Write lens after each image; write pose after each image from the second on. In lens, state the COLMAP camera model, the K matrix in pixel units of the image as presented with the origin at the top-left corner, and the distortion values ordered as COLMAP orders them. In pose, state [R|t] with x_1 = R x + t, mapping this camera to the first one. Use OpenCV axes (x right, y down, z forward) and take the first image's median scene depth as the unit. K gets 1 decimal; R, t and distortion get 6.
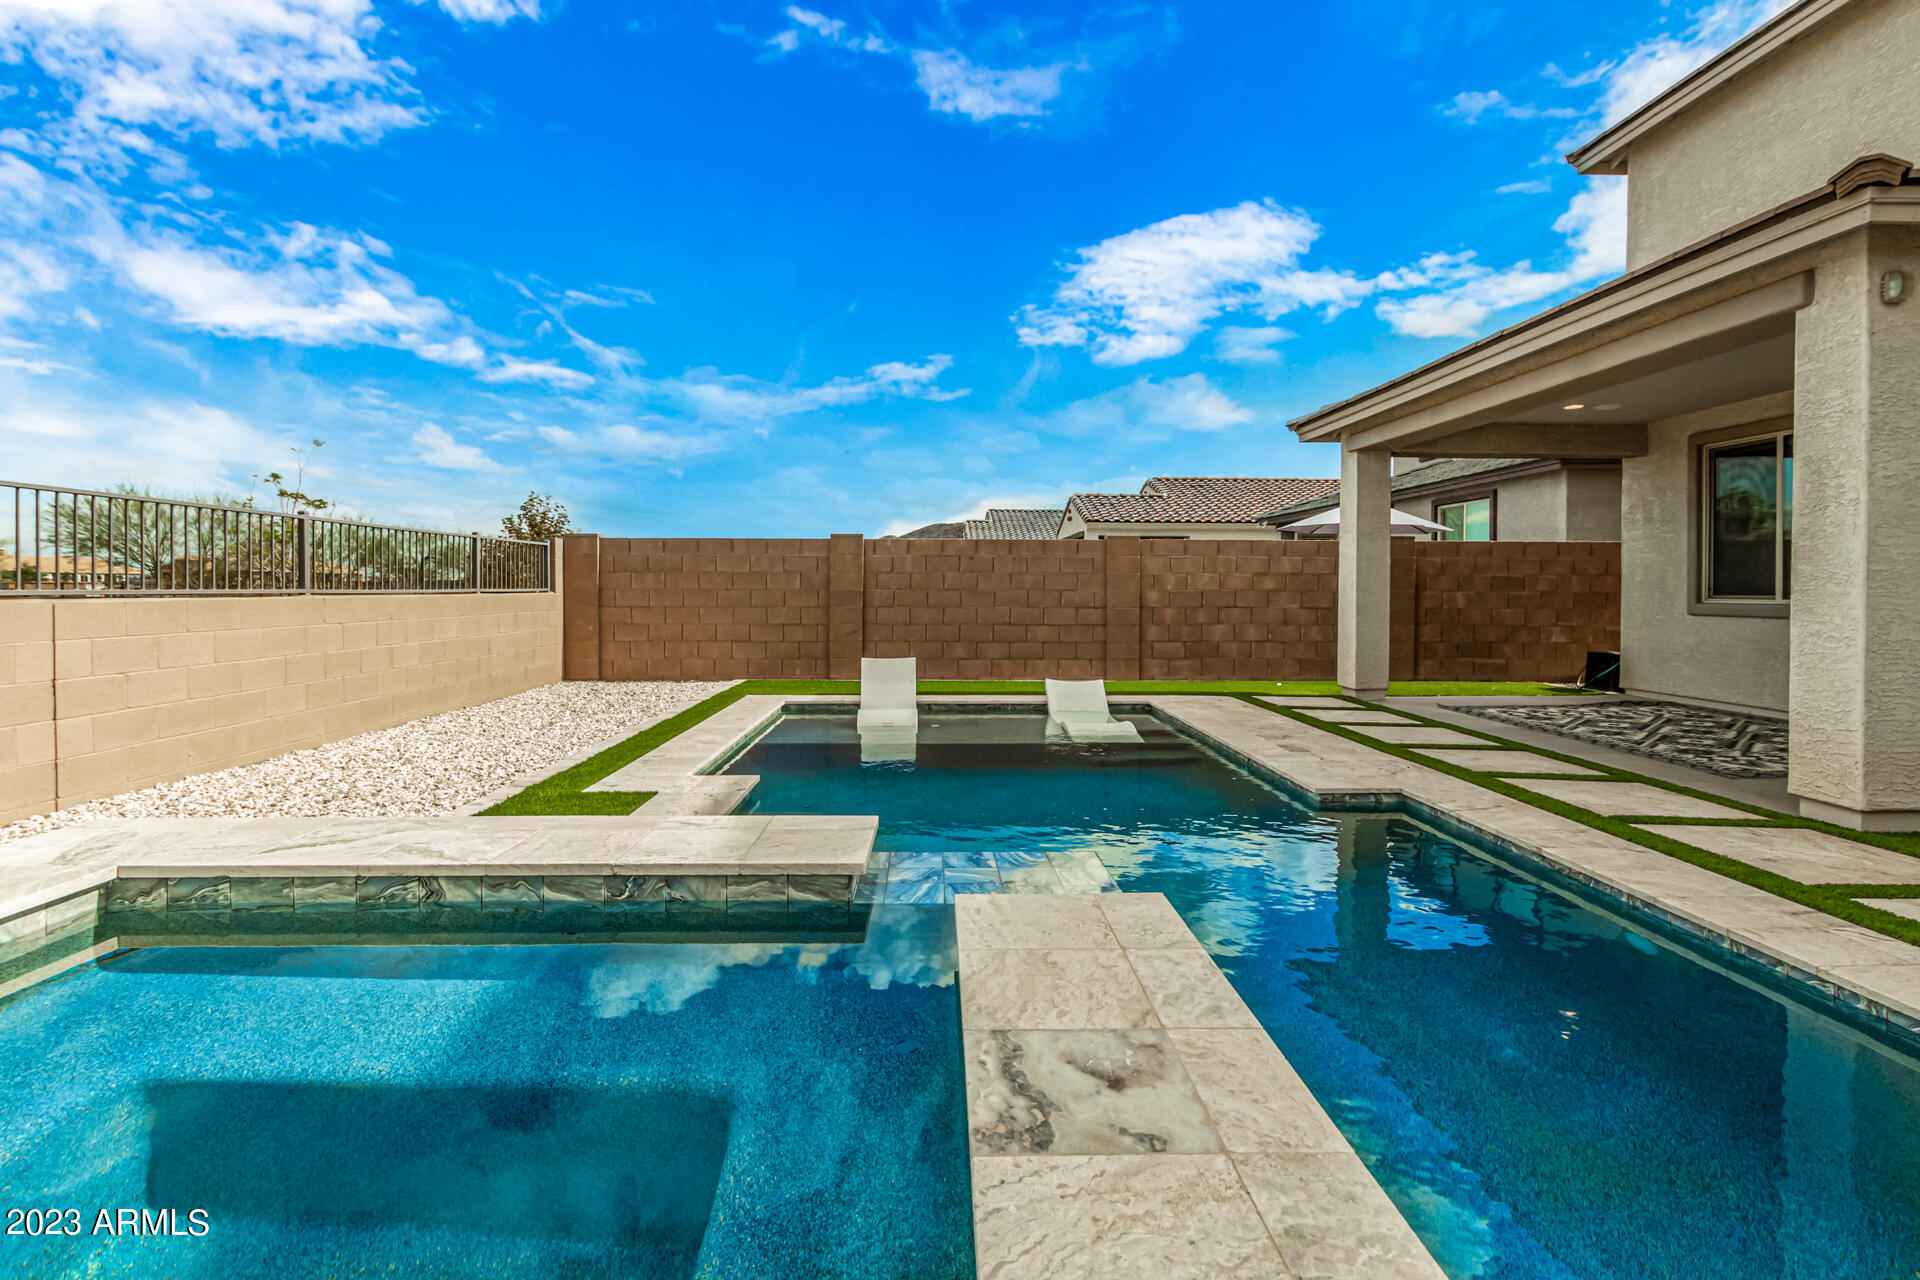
lens RADIAL K [[906.0, 0, 945.7], [0, 906.0, 599.8], [0, 0, 1]] dist [0.007203, 0.000276]
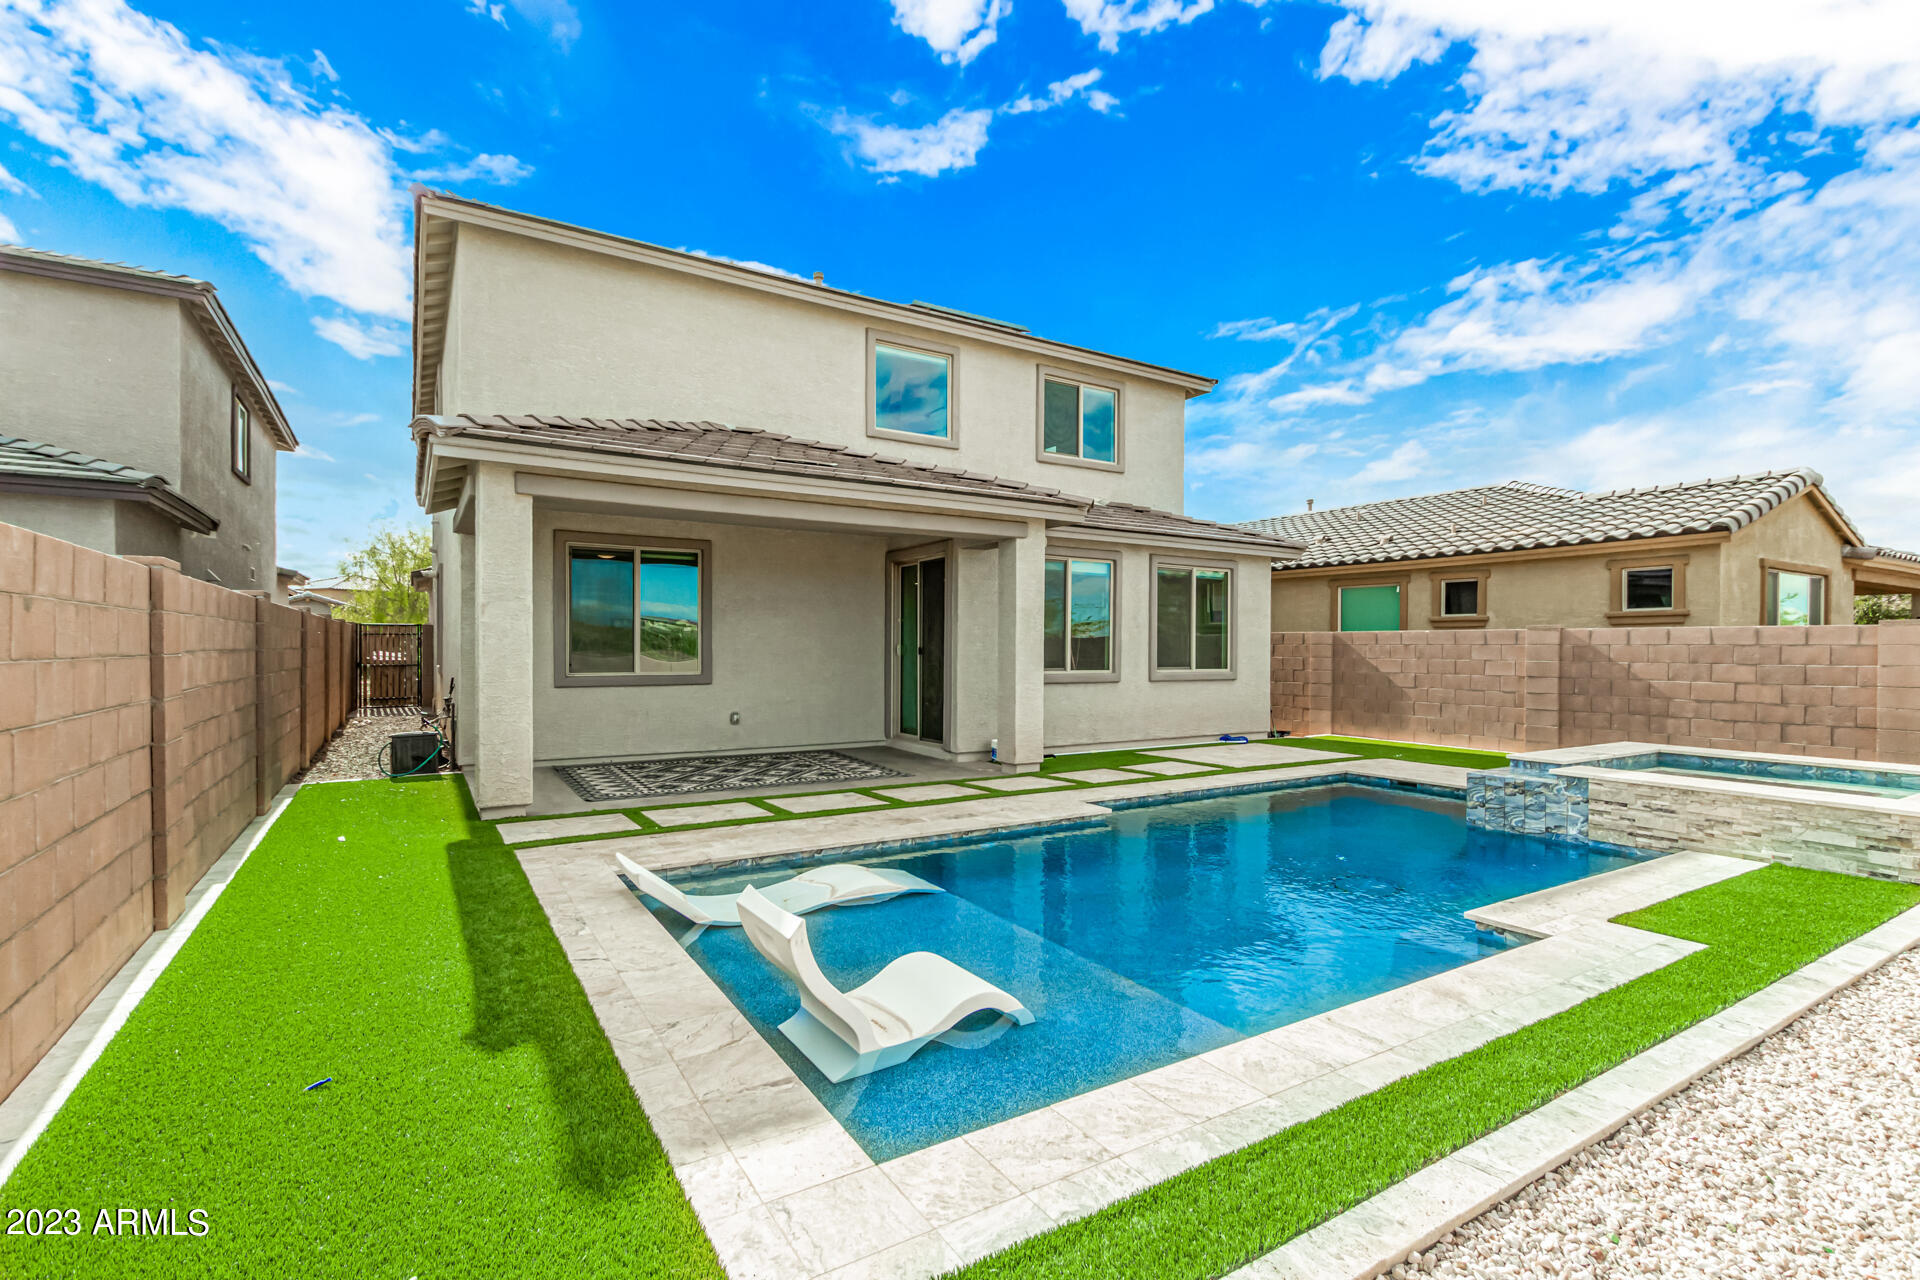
lens RADIAL K [[906.0, 0, 970.4], [0, 906.0, 654.3], [0, 0, 1]] dist [0.007203, 0.000276]
pose [[-0.527673, -0.014445, 0.849325, -0.337158], [0.004074, 0.999801, 0.019536, -0.035555], [-0.849438, 0.013768, -0.527509, 0.912428]]
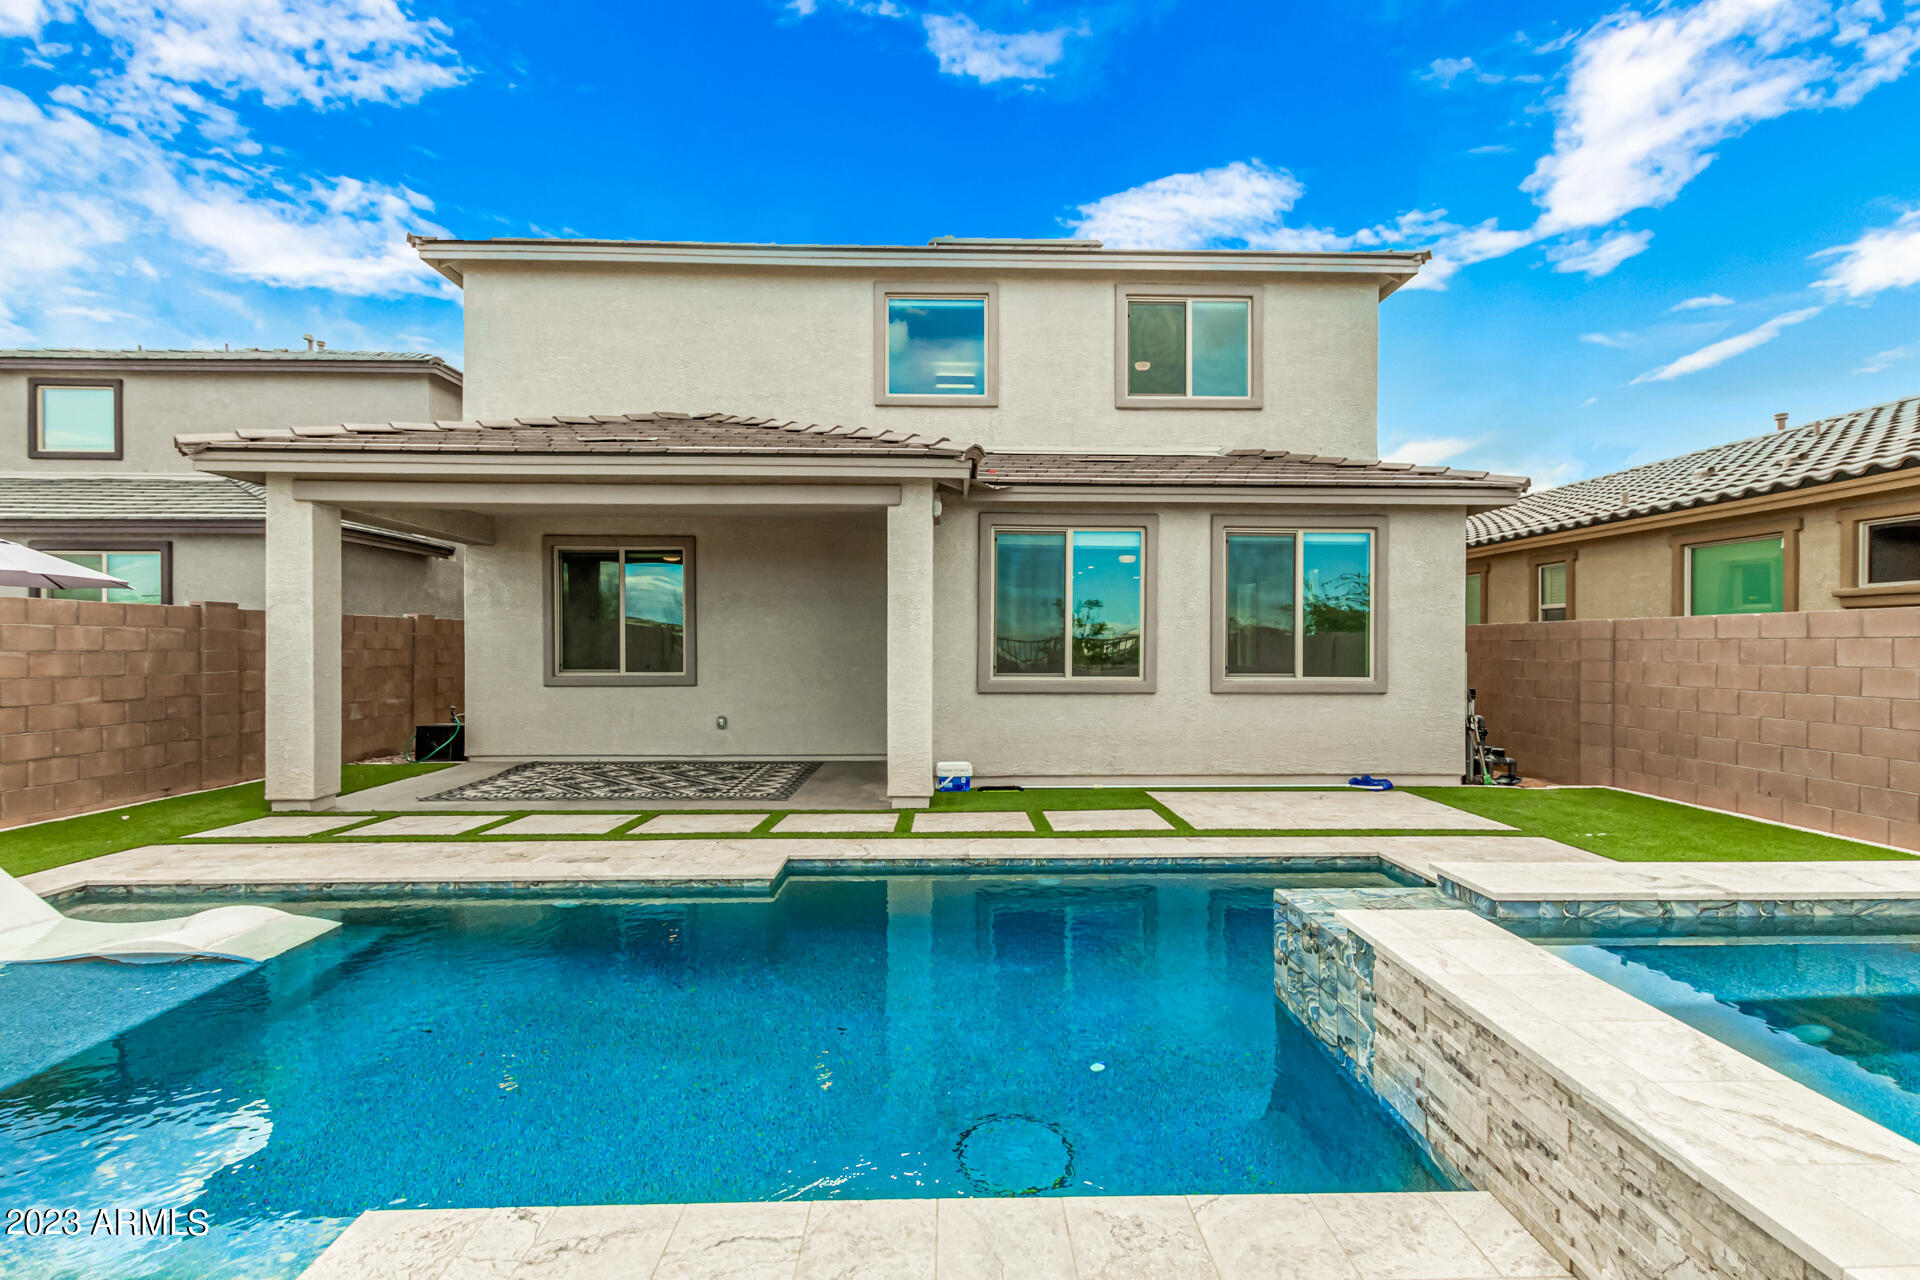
lens RADIAL K [[906.0, 0, 965.8], [0, 906.0, 650.0], [0, 0, 1]] dist [0.007203, 0.000276]
pose [[-0.012068, -0.009035, 0.999886, -0.298155], [0.012829, 0.999875, 0.009190, -0.027513], [-0.999845, 0.012938, -0.011950, 0.362829]]
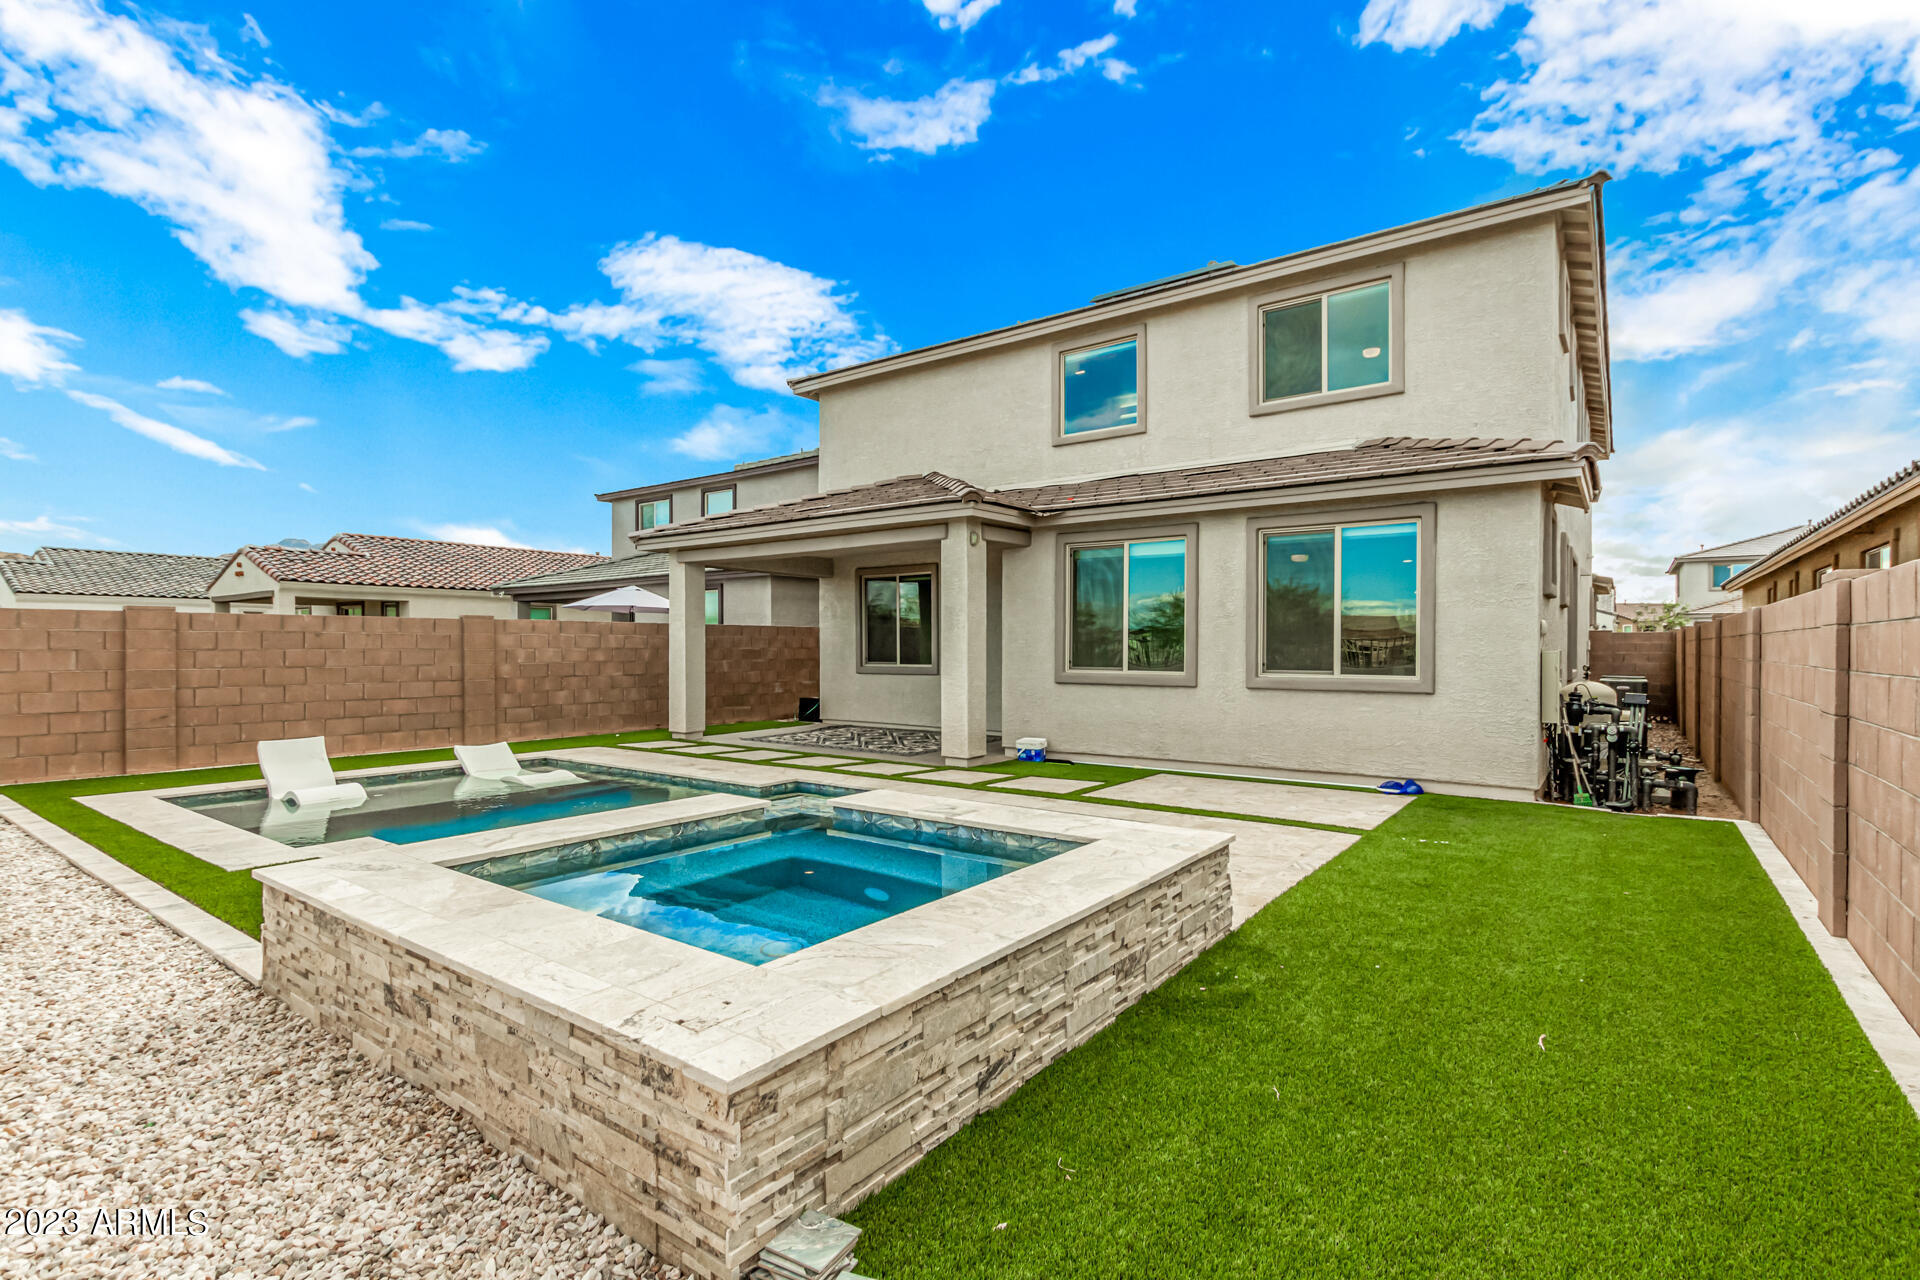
lens RADIAL K [[906.0, 0, 962.6], [0, 906.0, 641.2], [0, 0, 1]] dist [0.007203, 0.000276]
pose [[0.613927, -0.000431, 0.789362, -0.326192], [0.014657, 0.999834, -0.010853, -0.017677], [-0.789226, 0.018232, 0.613832, -0.166257]]
